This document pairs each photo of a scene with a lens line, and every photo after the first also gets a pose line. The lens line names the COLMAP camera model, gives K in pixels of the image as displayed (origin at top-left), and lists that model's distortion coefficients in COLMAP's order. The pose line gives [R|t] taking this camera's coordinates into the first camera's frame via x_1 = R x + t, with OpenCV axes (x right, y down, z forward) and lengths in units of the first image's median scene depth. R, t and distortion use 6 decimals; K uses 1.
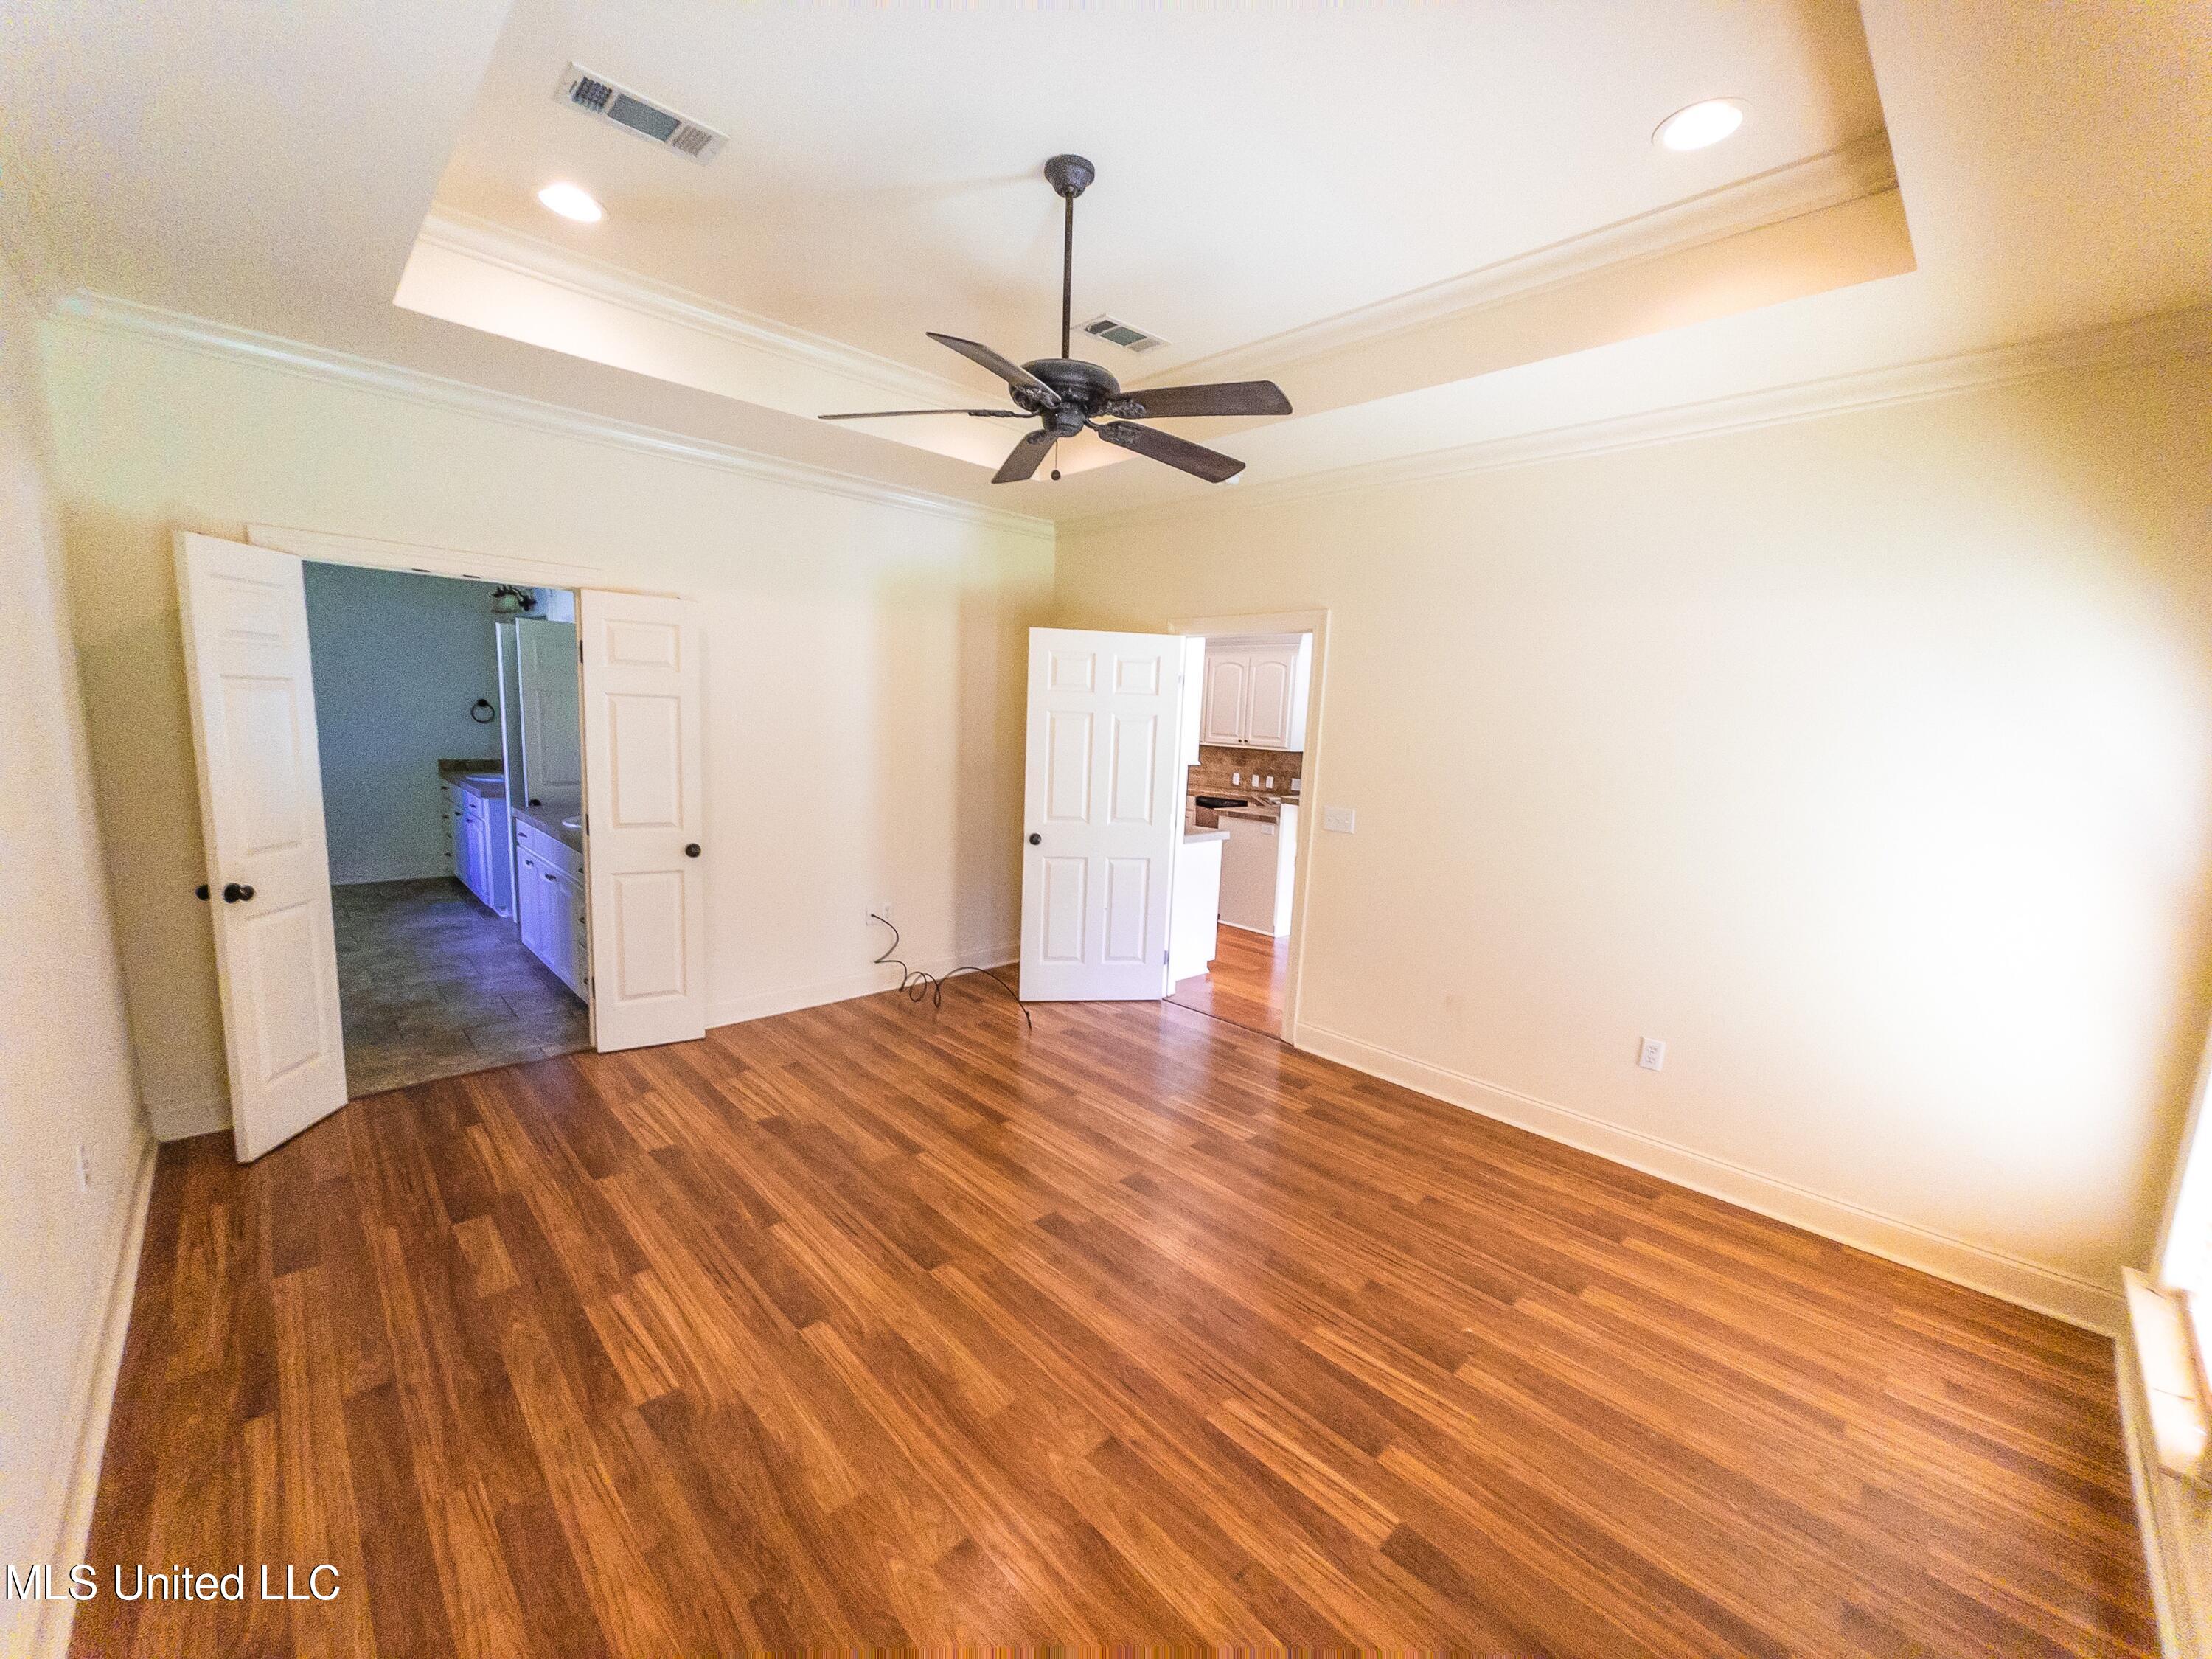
lens RADIAL K [[881.3, 0, 1104.2], [0, 881.3, 838.6], [0, 0, 1]] dist [-0.007090, 0.004700]
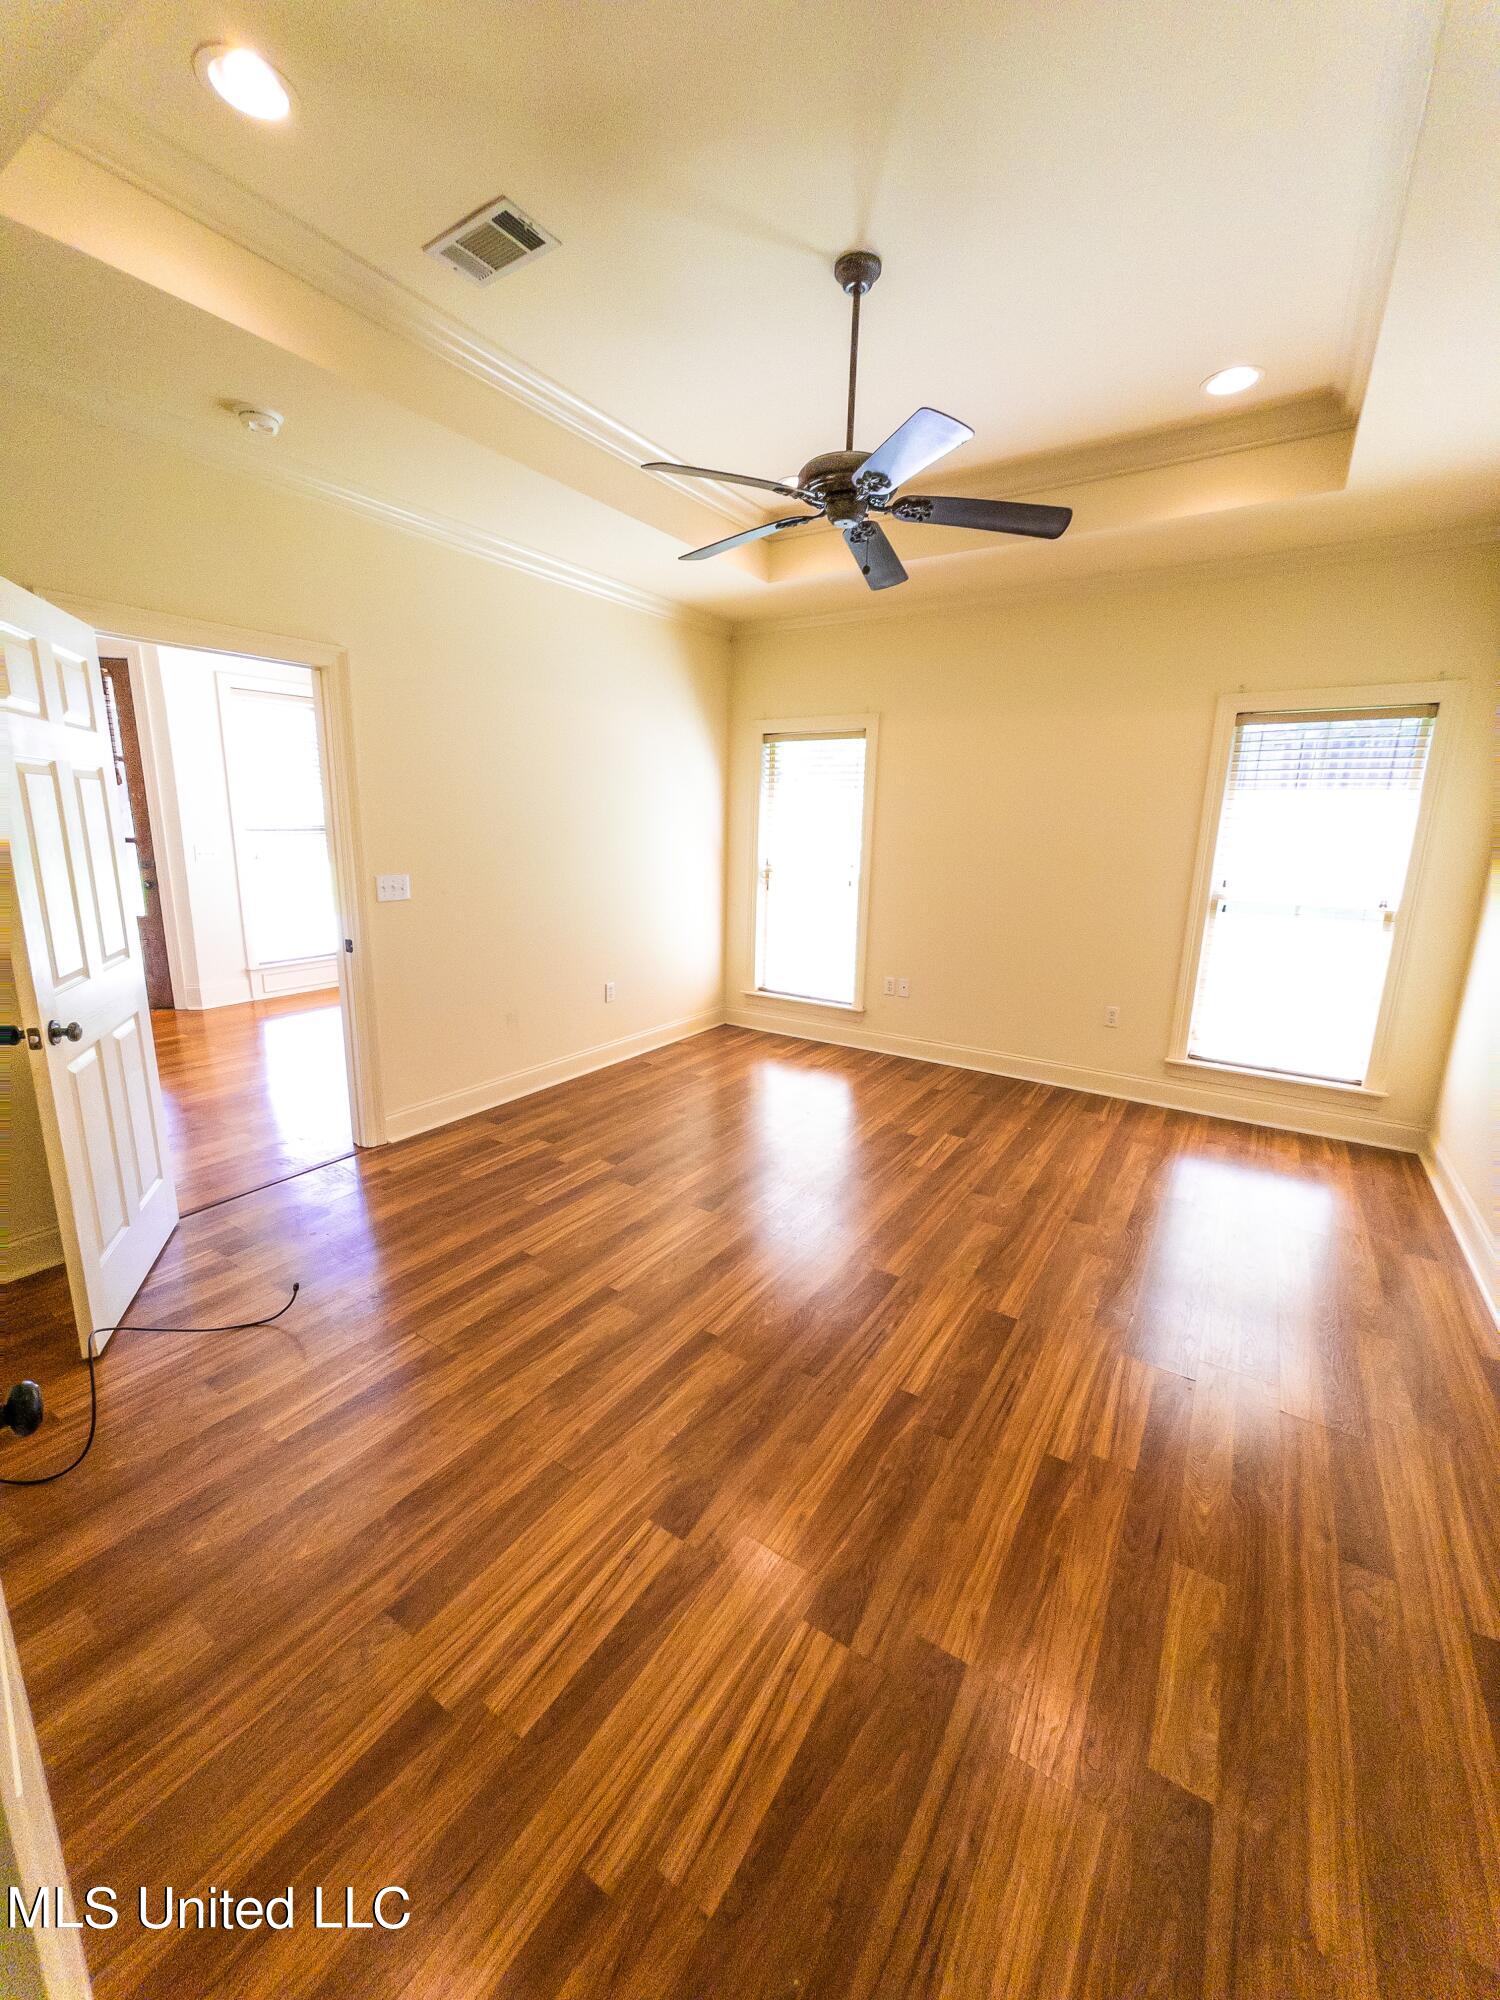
lens RADIAL K [[796.9, 0, 736.9], [0, 796.9, 991.7], [0, 0, 1]] dist [-0.007090, 0.004700]
pose [[-0.217937, -0.255845, 0.941832, -1.038224], [0.114782, 0.951612, 0.285062, -0.187989], [-0.969190, 0.170230, -0.178025, 1.323353]]
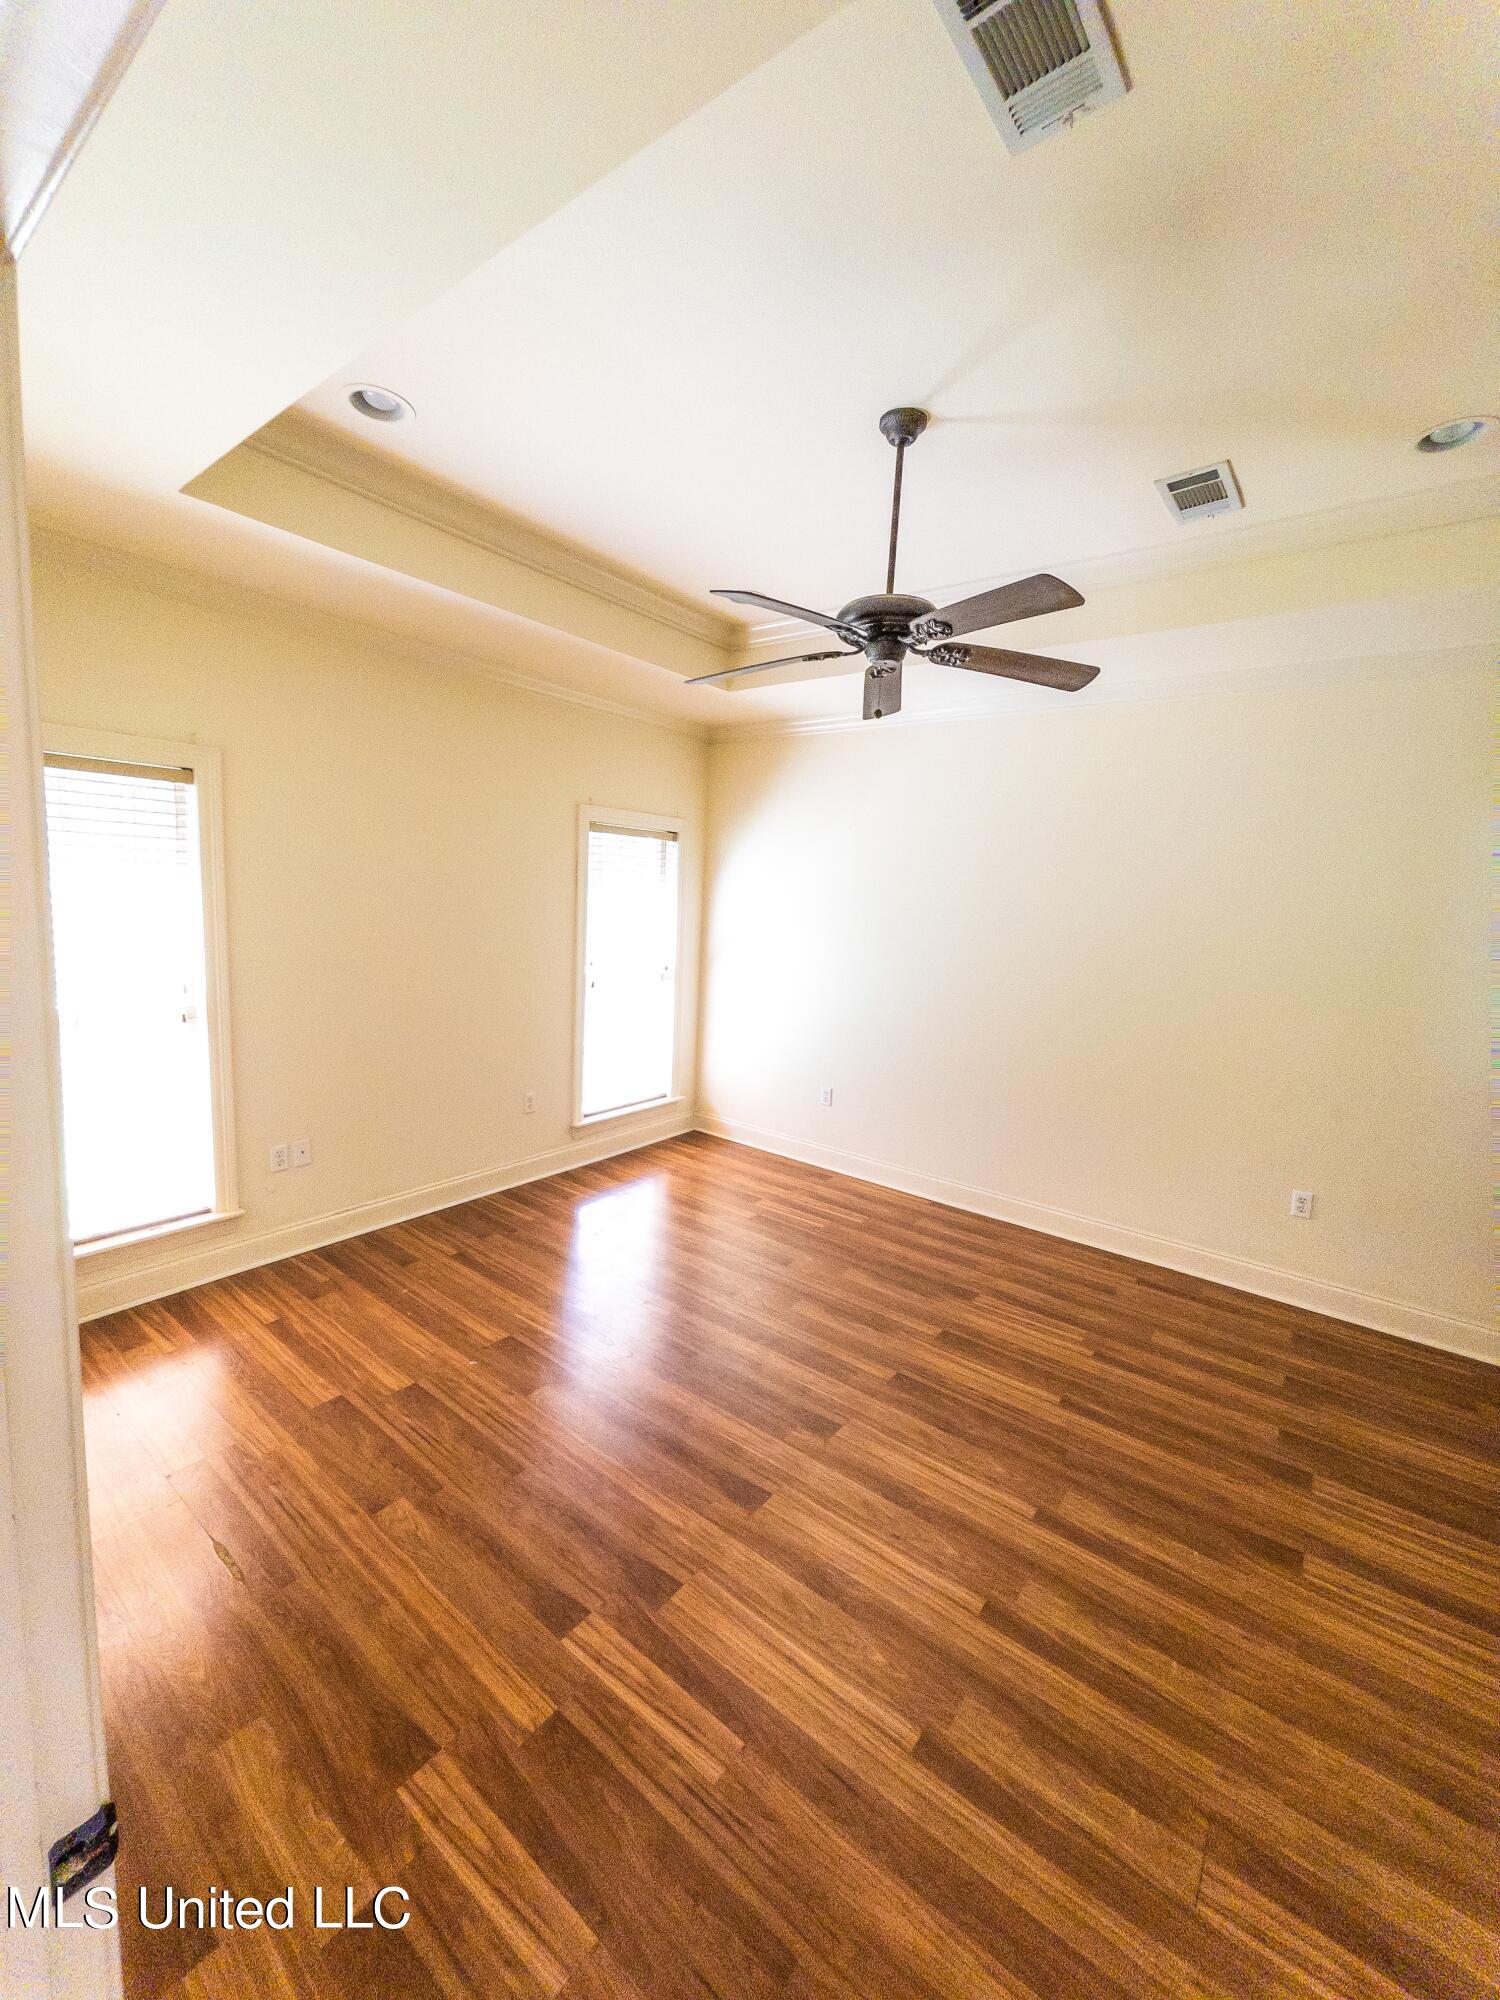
lens RADIAL K [[796.9, 0, 736.9], [0, 796.9, 991.7], [0, 0, 1]] dist [-0.007090, 0.004700]
pose [[-0.985946, -0.072525, -0.150498, 0.231530], [-0.111037, 0.957563, 0.265977, -0.296540], [0.124821, 0.278950, -0.952159, 1.884308]]
